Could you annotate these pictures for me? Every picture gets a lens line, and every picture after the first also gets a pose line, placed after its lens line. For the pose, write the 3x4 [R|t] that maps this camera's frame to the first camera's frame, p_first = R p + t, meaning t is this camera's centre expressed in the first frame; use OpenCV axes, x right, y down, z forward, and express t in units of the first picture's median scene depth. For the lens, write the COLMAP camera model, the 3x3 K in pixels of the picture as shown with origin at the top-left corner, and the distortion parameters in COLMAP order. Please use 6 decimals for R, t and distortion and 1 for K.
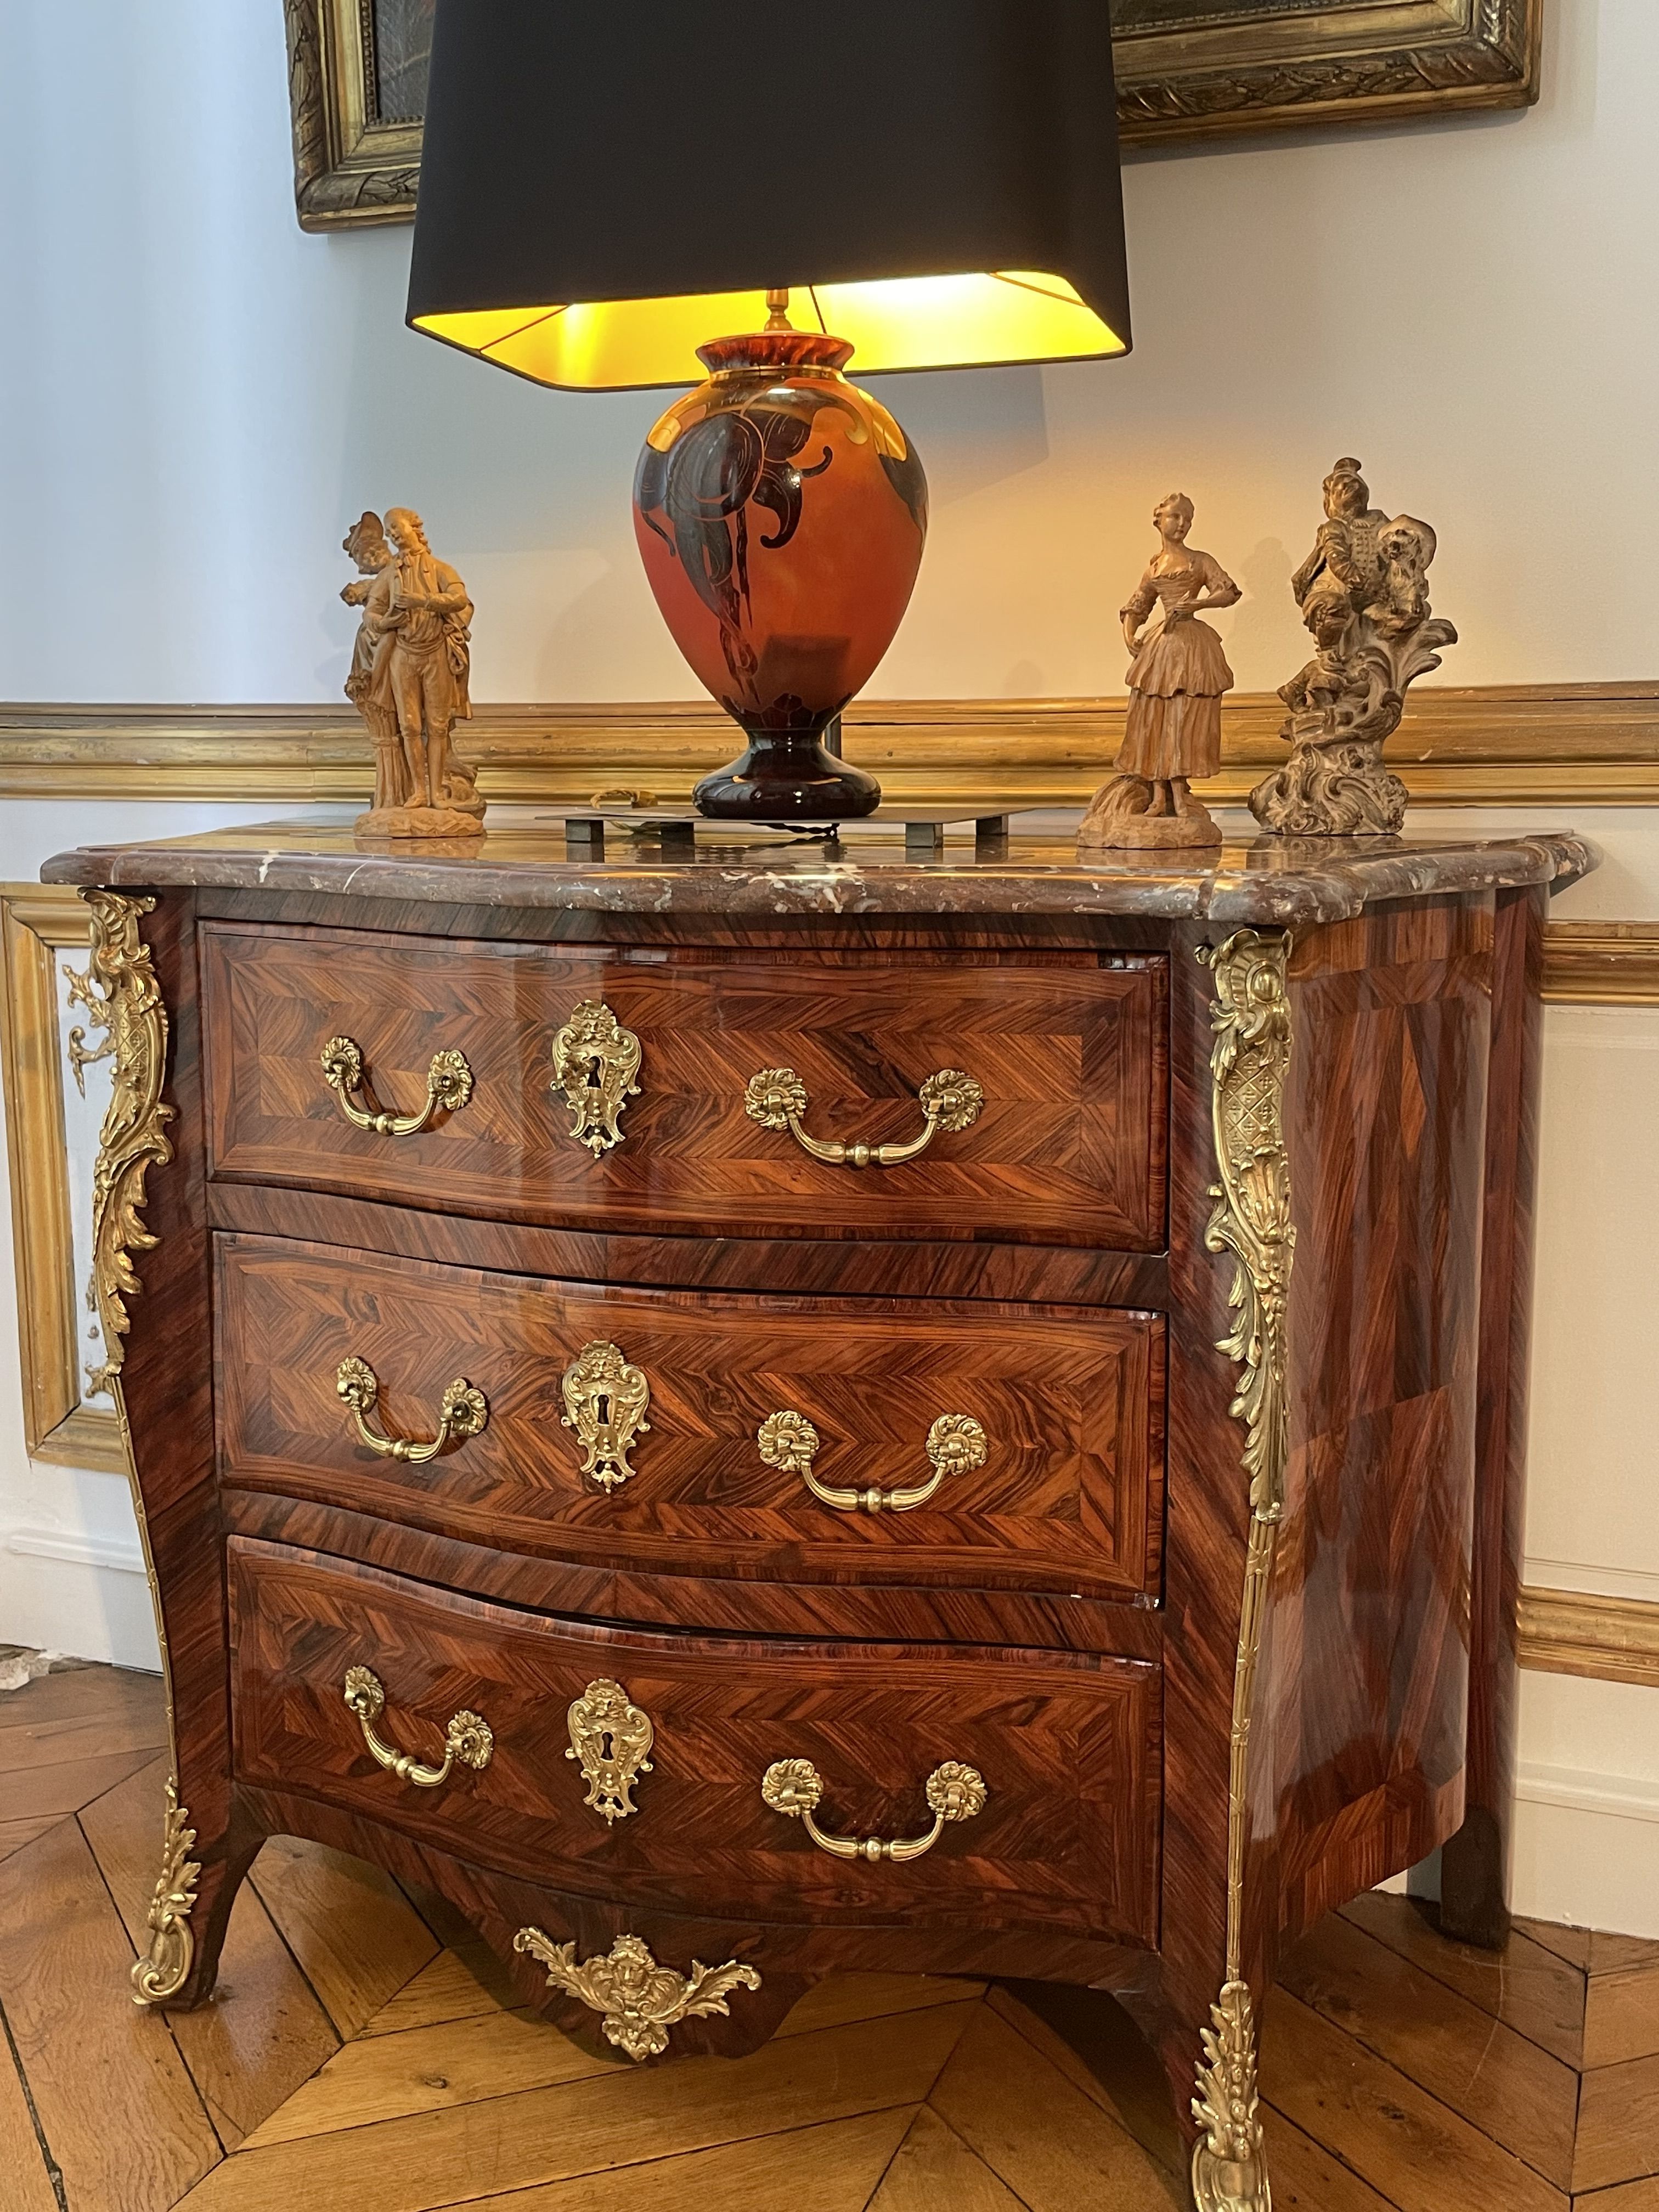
lens RADIAL K [[2128.0, 0, 831.2], [0, 2128.0, 1089.7], [0, 0, 1]] dist [0.033710, 0.000000]
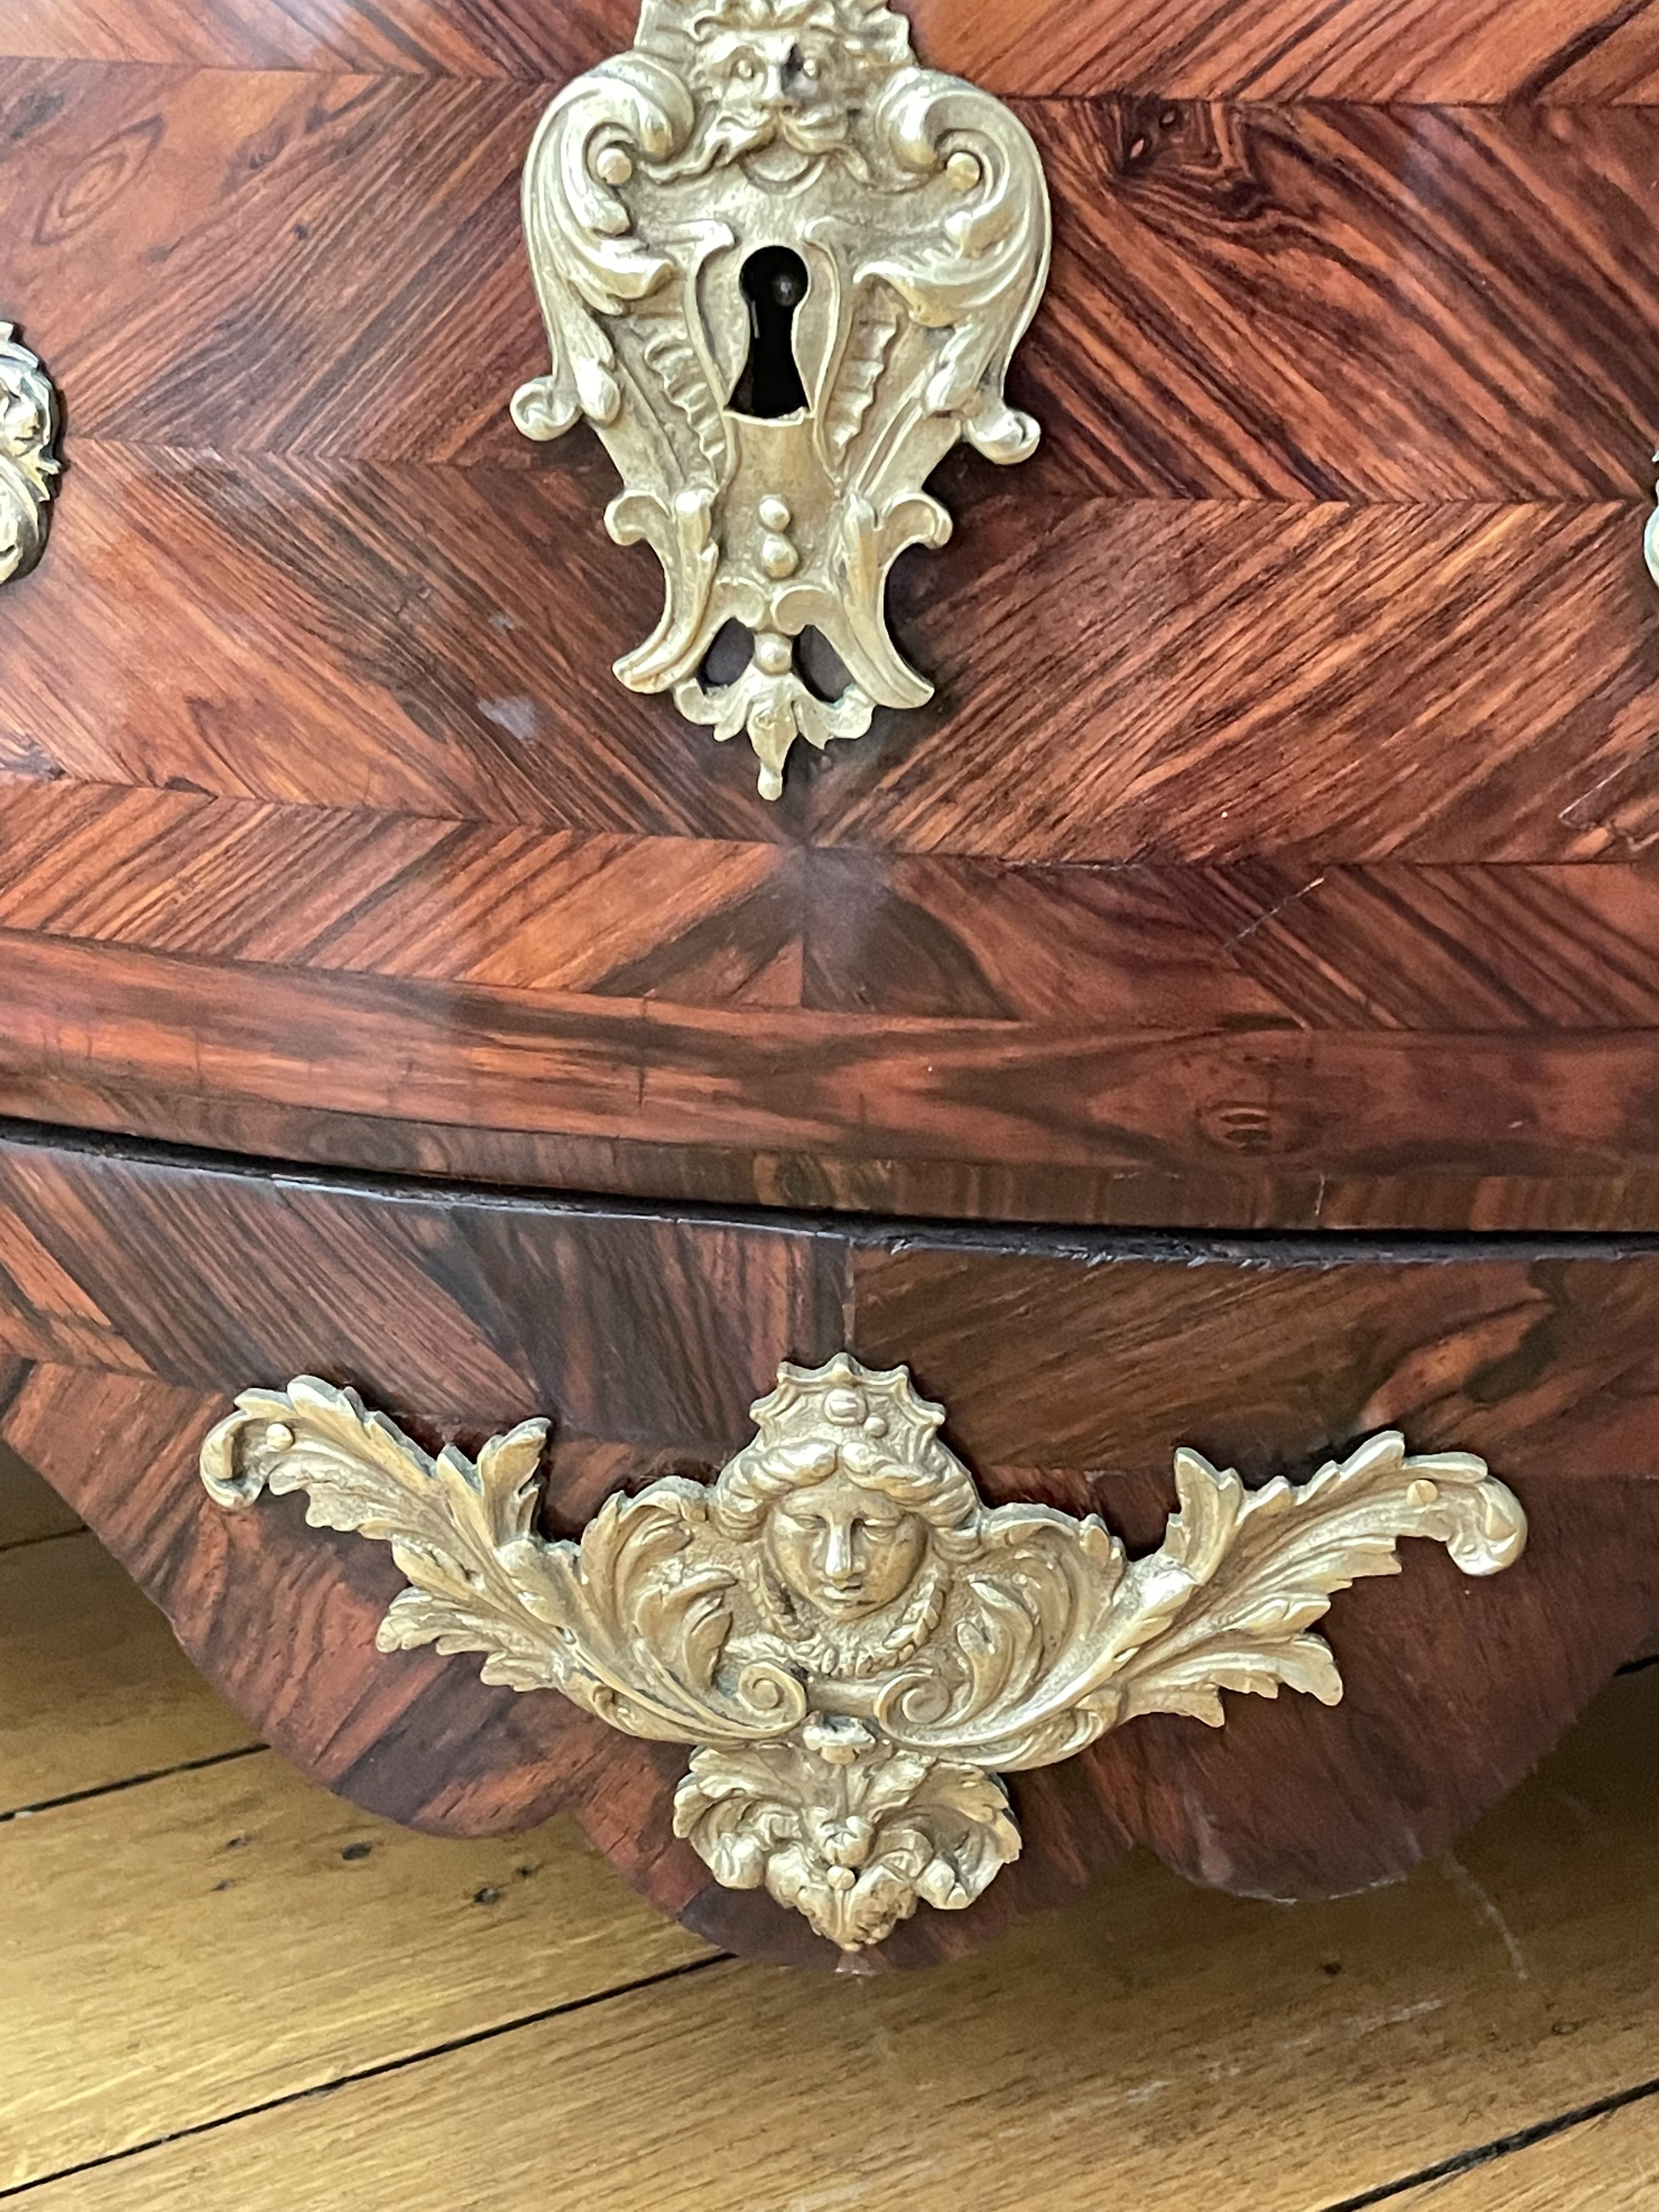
lens RADIAL K [[3523.0, 0, 832.2], [0, 3523.0, 1099.9], [0, 0, 1]] dist [0.126669, 0.000000]
pose [[0.980833, -0.049002, 0.188587, -0.152693], [0.008127, 0.977307, 0.211673, 0.296693], [-0.194680, -0.206083, 0.958973, 0.679845]]
